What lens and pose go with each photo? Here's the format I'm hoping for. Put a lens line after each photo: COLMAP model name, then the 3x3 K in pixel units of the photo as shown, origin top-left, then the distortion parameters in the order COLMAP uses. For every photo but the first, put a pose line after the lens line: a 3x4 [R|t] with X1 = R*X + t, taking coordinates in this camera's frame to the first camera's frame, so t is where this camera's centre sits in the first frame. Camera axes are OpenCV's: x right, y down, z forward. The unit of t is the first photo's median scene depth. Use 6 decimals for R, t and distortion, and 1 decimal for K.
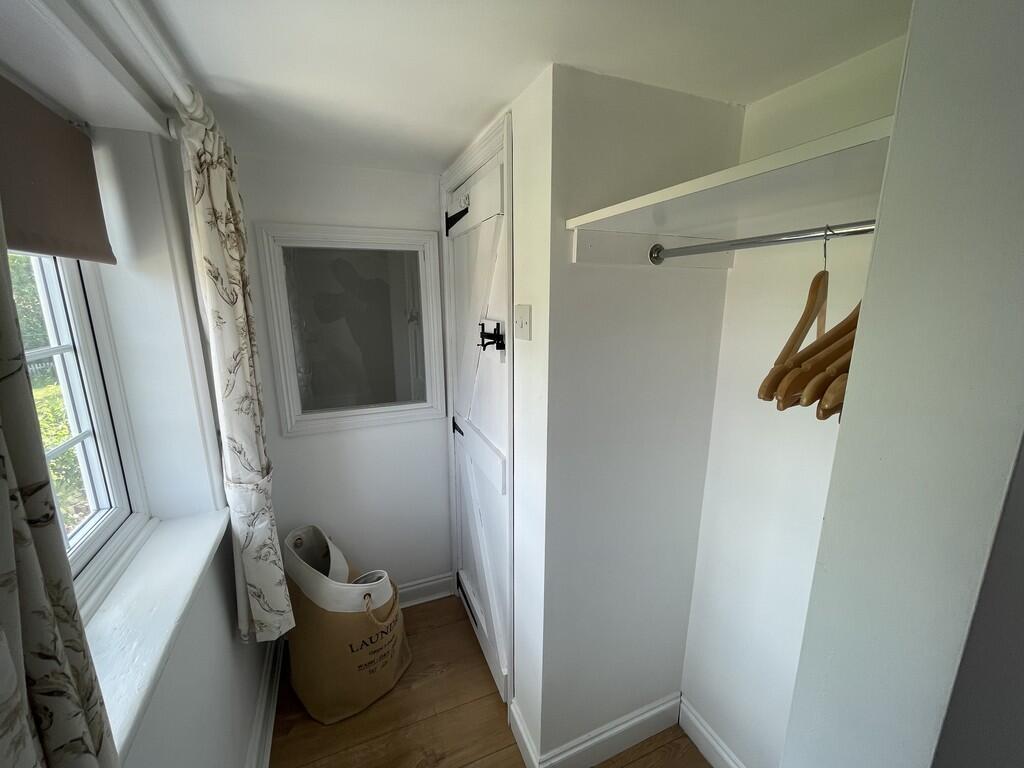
lens RADIAL K [[412.1, 0, 515.2], [0, 412.1, 387.1], [0, 0, 1]] dist [0.000659, -0.000309]
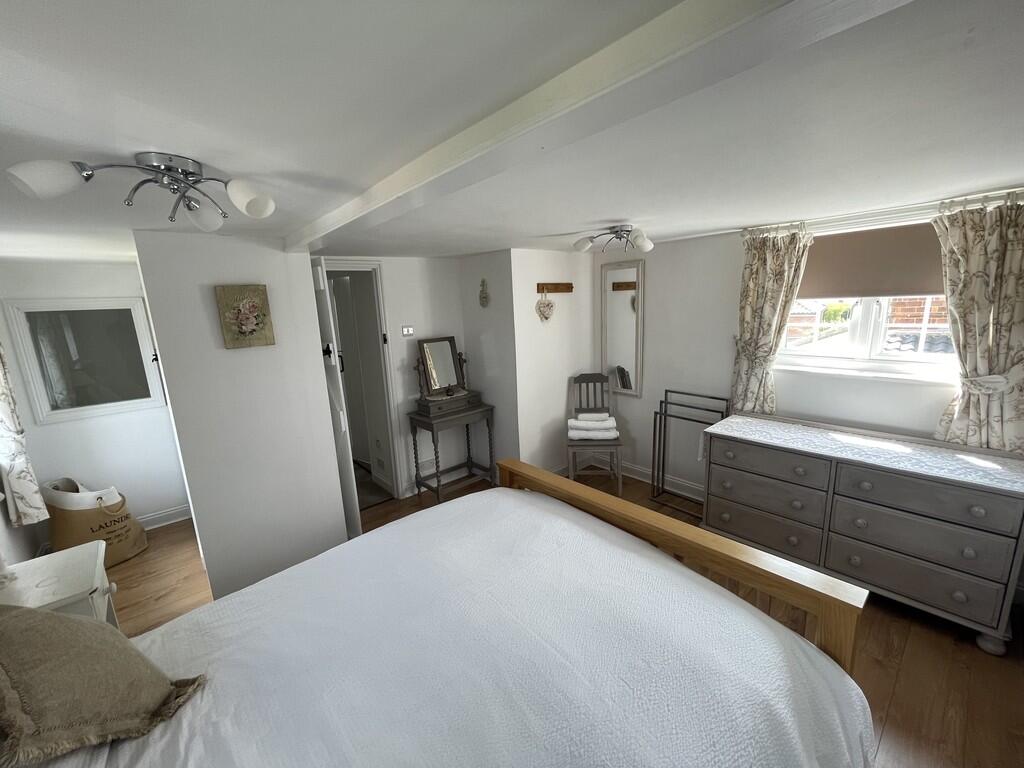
lens RADIAL K [[412.1, 0, 509.7], [0, 412.1, 386.3], [0, 0, 1]] dist [0.000659, -0.000309]
pose [[0.951699, -0.096481, 0.291480, 1.022505], [0.104154, 0.994502, -0.010888, 0.241239], [-0.288827, 0.040721, 0.956515, -1.500316]]
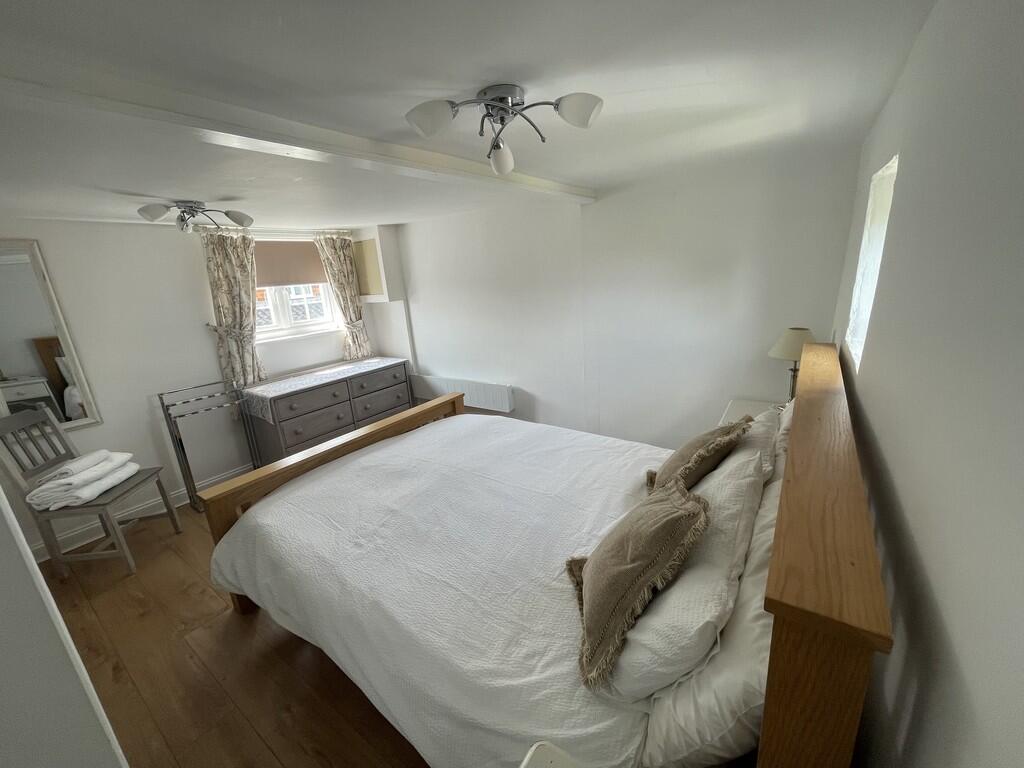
lens RADIAL K [[412.1, 0, 516.3], [0, 412.1, 383.6], [0, 0, 1]] dist [0.000659, -0.000309]
pose [[-0.520968, -0.186983, 0.832845, -3.290211], [0.253460, 0.897816, 0.360116, -0.724925], [-0.815077, 0.398702, -0.420341, 3.833714]]
